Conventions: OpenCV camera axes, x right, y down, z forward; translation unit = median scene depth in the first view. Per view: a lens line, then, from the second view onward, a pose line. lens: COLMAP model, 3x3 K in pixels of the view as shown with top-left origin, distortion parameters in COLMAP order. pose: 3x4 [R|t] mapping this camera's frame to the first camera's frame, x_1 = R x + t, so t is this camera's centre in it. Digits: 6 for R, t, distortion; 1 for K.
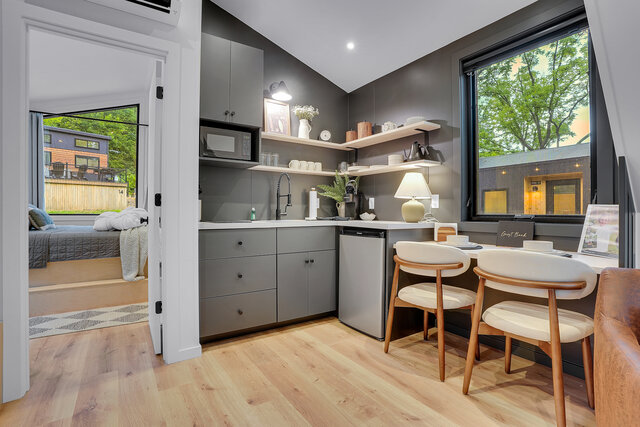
lens RADIAL K [[315.2, 0, 320.8], [0, 315.2, 214.3], [0, 0, 1]] dist [-0.022444, 0.001468]
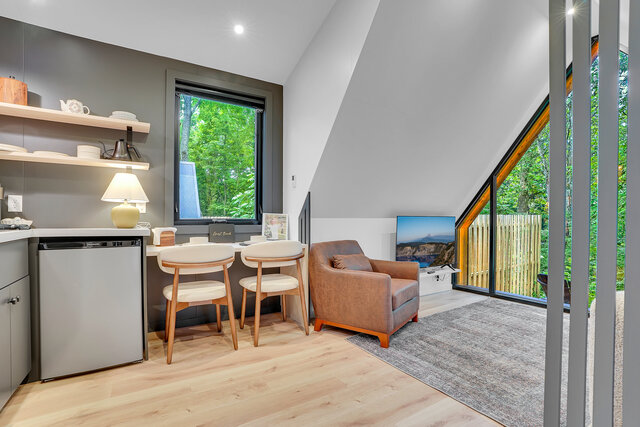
lens RADIAL K [[300.3, 0, 322.2], [0, 300.3, 217.4], [0, 0, 1]] dist [-0.027277, 0.001341]
pose [[0.049156, 0.003735, 0.998784, -0.568842], [0.008069, 0.999959, -0.004136, 0.002583], [-0.998759, 0.008263, 0.049124, 0.413857]]
